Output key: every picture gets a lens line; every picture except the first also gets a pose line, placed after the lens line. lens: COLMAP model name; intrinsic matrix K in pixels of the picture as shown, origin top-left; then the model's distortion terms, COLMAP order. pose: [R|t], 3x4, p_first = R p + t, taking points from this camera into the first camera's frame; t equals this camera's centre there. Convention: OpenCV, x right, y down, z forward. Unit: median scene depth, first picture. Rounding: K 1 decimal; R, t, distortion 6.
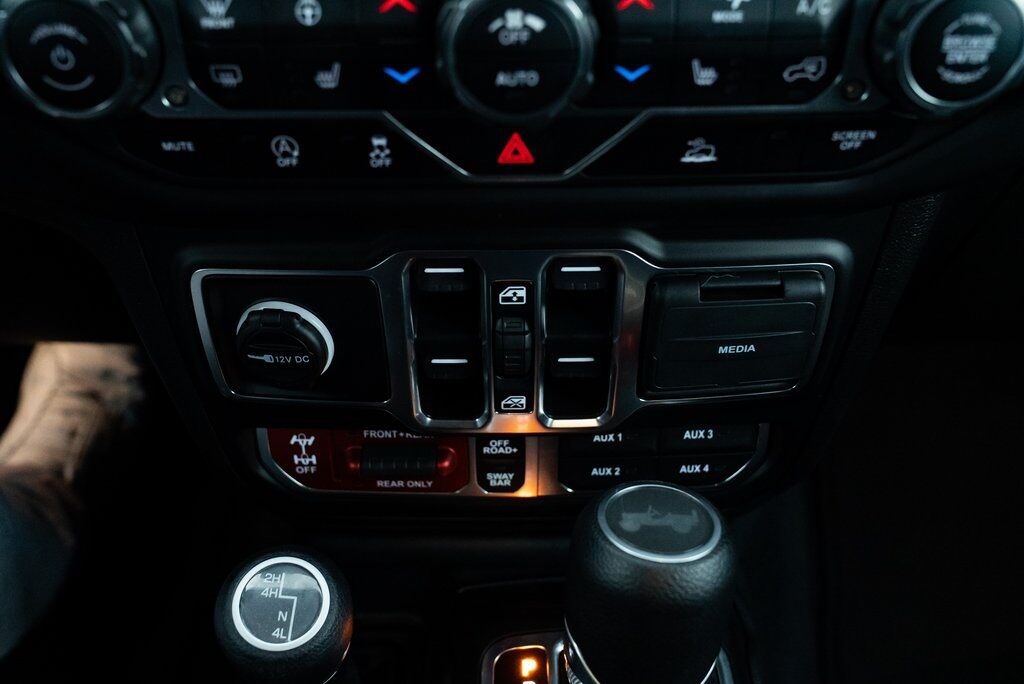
lens RADIAL K [[973.7, 0, 505.2], [0, 973.7, 334.1], [0, 0, 1]] dist [-0.021830, 0.000000]
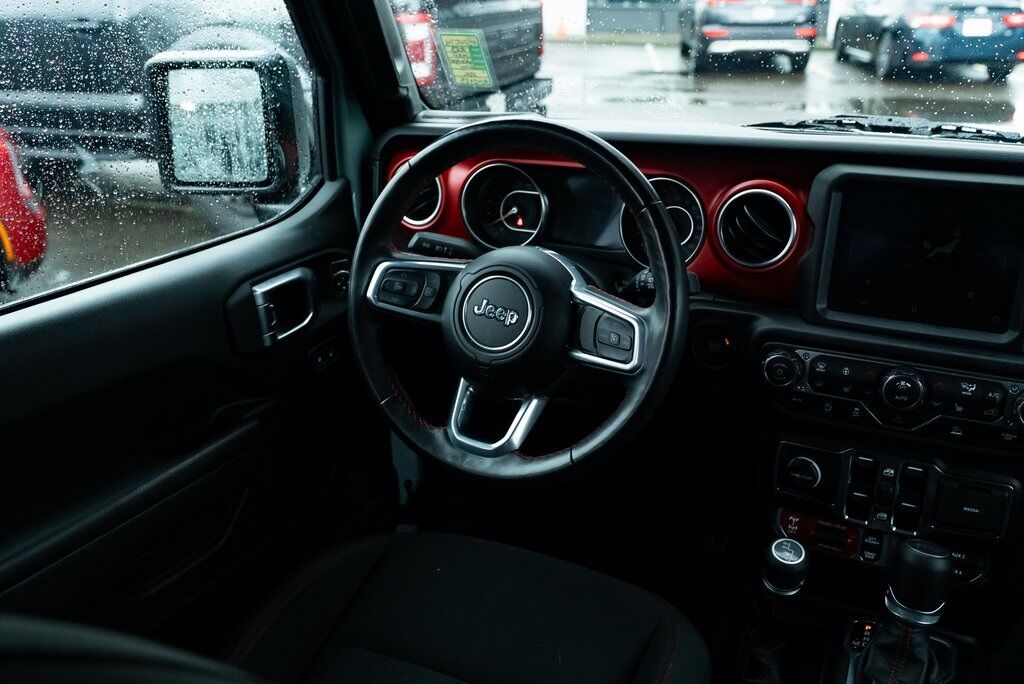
lens RADIAL K [[902.3, 0, 508.5], [0, 902.3, 338.7], [0, 0, 1]] dist [-0.004610, -0.004595]
pose [[0.891575, 0.162737, -0.422623, 0.075303], [-0.294012, 0.917797, -0.266843, 0.722629], [0.344456, 0.362167, 0.866132, -2.102299]]
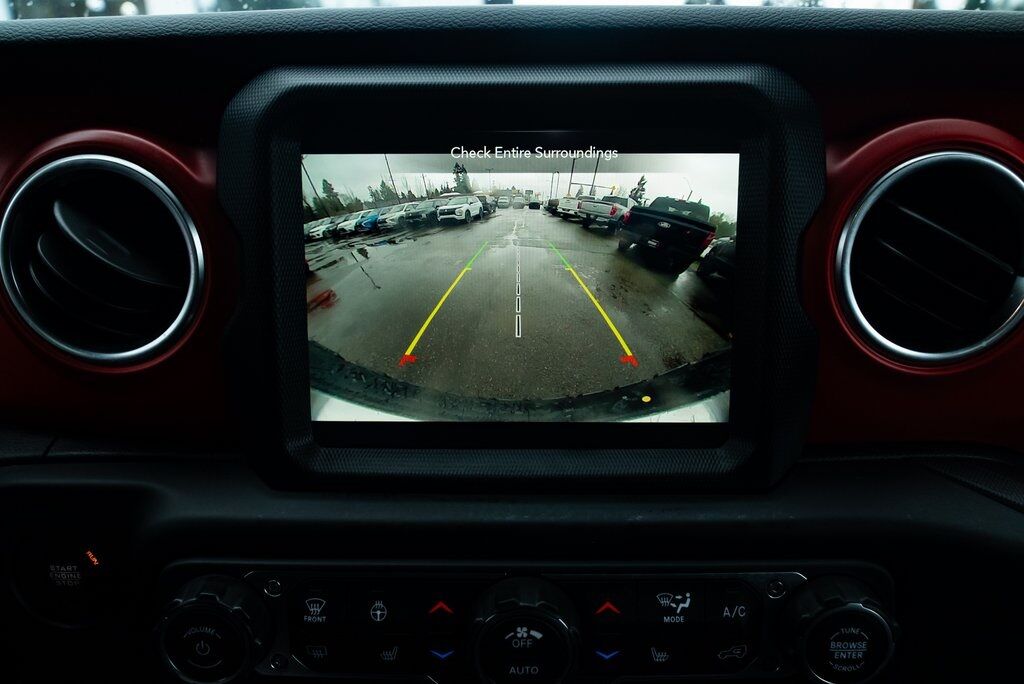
lens RADIAL K [[742.5, 0, 513.3], [0, 742.5, 344.7], [0, 0, 1]] dist [-0.019995, 0.011383]
pose [[0.999742, 0.007243, -0.021519, 0.013071], [-0.014773, 0.927225, -0.374212, -0.238033], [0.017242, 0.374434, 0.927093, -0.126182]]
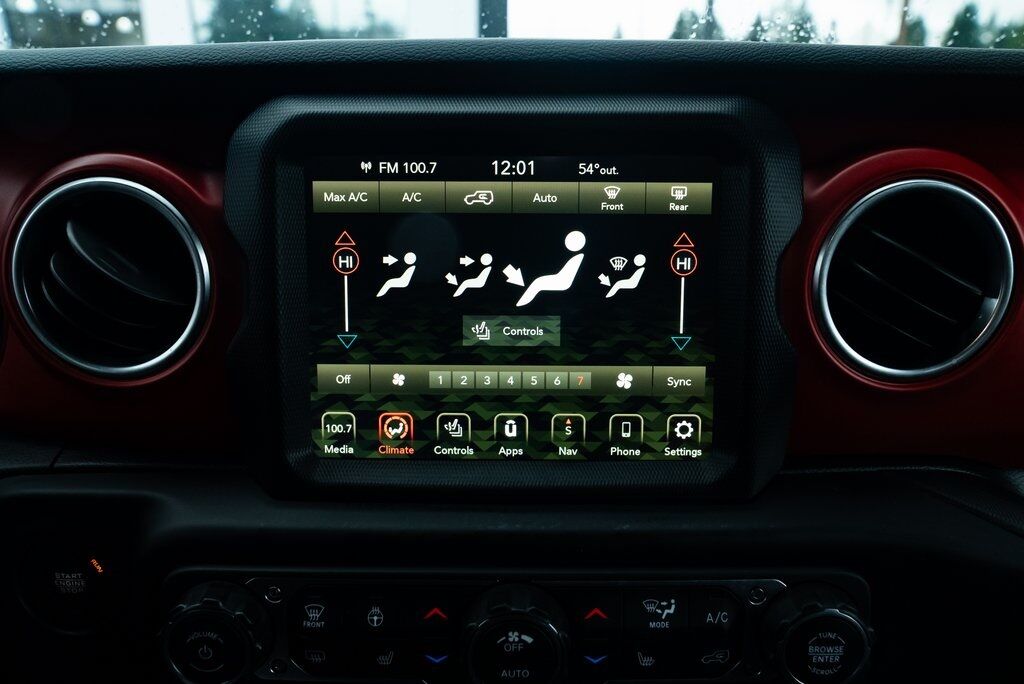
lens RADIAL K [[742.5, 0, 511.9], [0, 742.5, 343.2], [0, 0, 1]] dist [-0.019995, 0.011383]
pose [[0.999870, 0.010695, -0.012105, 0.012185], [-0.014599, 0.919029, -0.393920, -0.224102], [0.006912, 0.394045, 0.919065, -0.166230]]
